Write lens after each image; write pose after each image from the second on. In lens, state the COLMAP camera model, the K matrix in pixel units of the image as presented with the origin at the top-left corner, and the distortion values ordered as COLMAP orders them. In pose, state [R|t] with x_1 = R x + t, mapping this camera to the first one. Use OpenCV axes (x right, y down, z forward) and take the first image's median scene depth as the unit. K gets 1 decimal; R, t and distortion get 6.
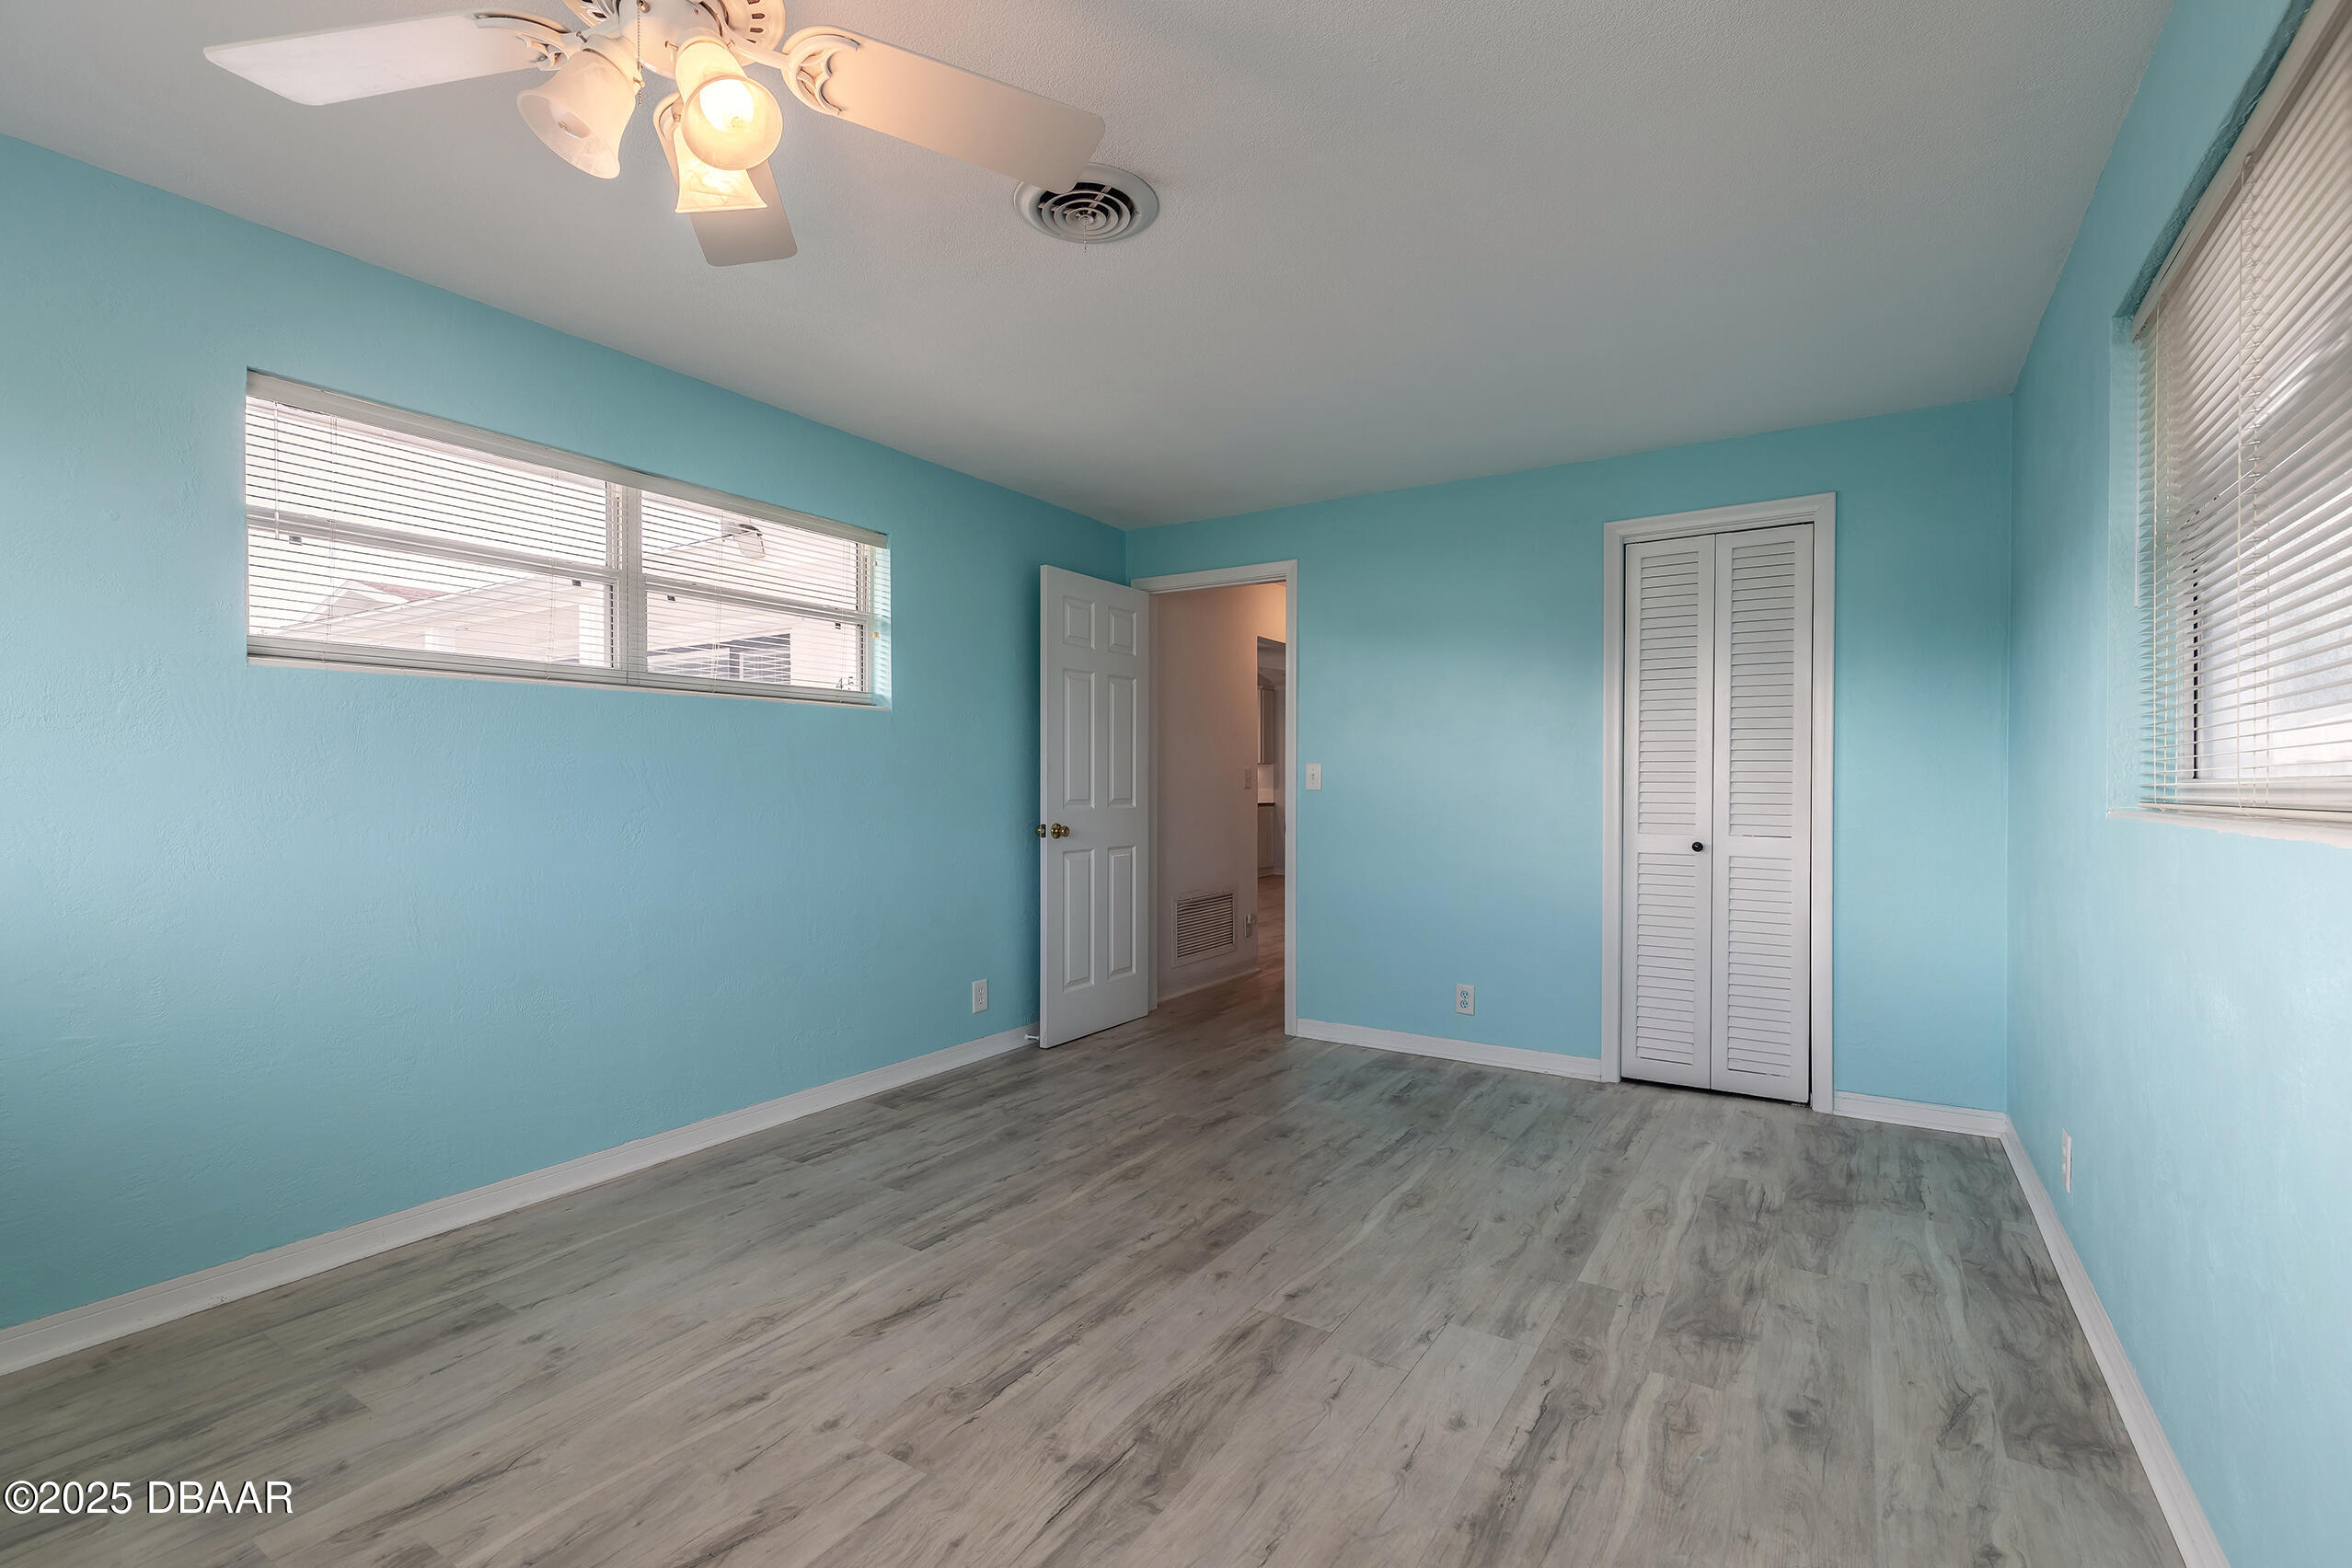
lens RADIAL K [[1087.5, 0, 1172.2], [0, 1087.5, 786.1], [0, 0, 1]] dist [0.009811, -0.000538]
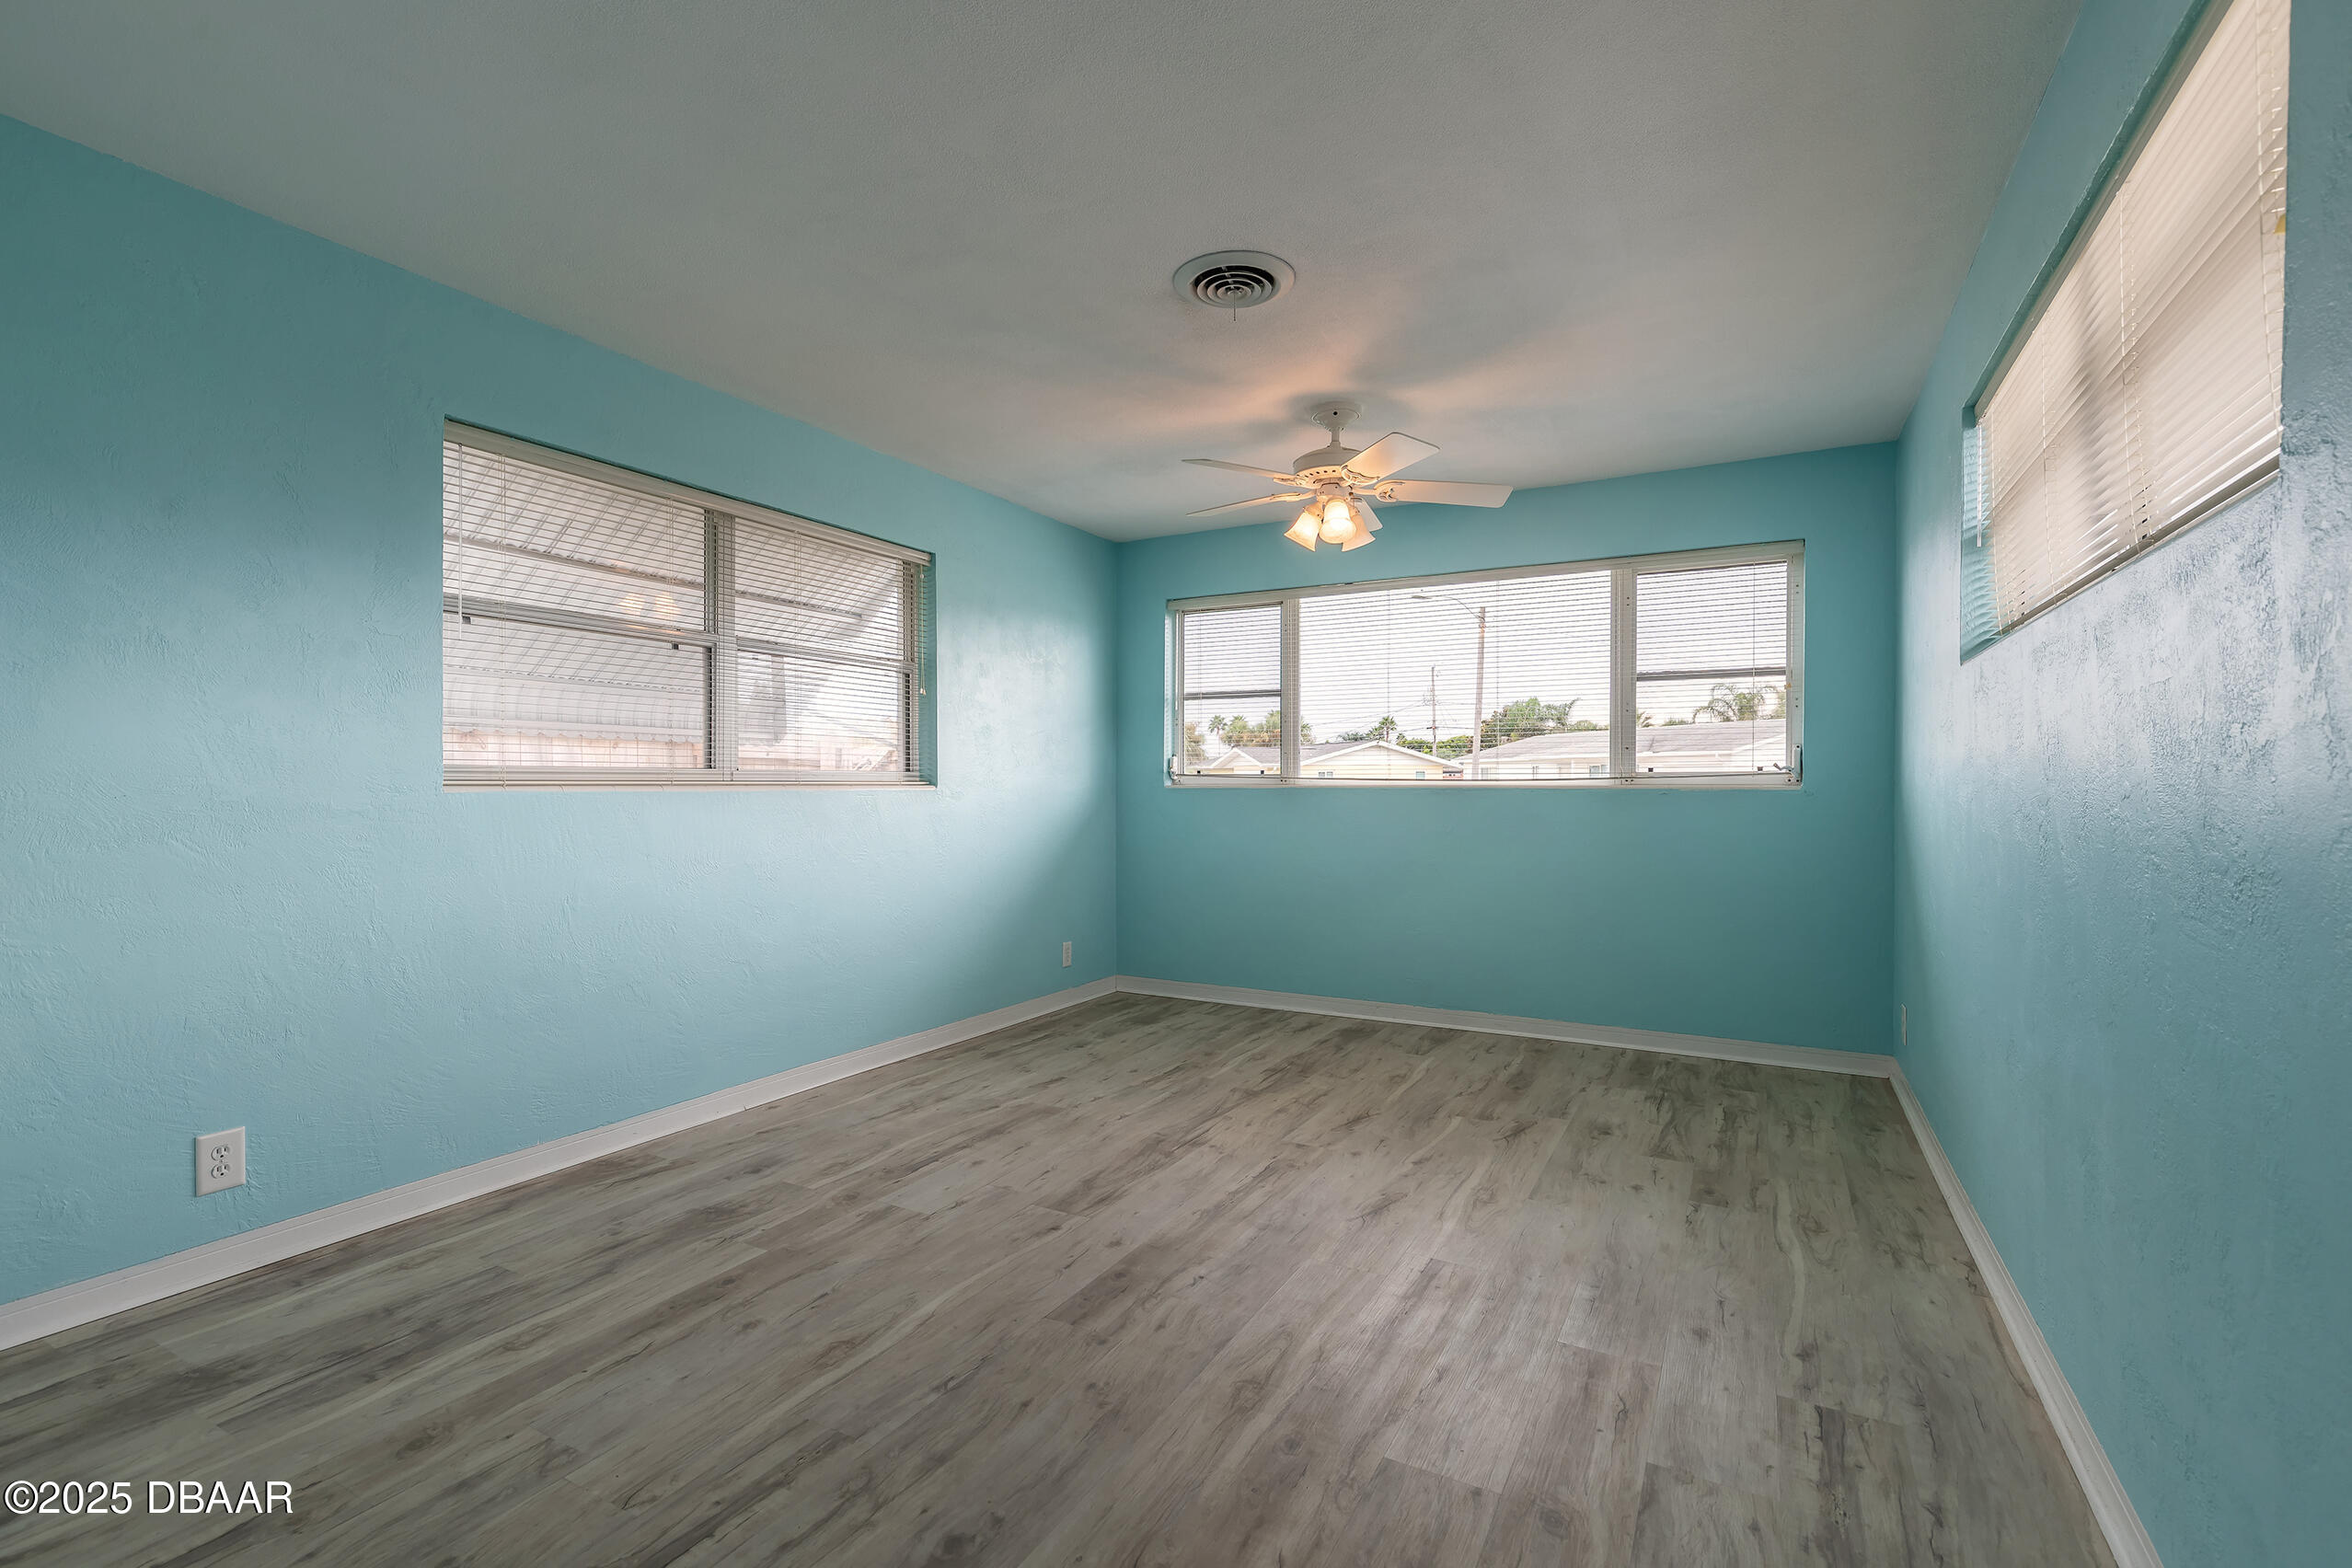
lens RADIAL K [[1087.5, 0, 1172.2], [0, 1087.5, 786.1], [0, 0, 1]] dist [0.009811, -0.000538]
pose [[-0.997886, -0.002938, -0.064924, 0.062012], [-0.003085, 0.999993, 0.002154, 0.014129], [0.064917, 0.002350, -0.997888, 2.085474]]
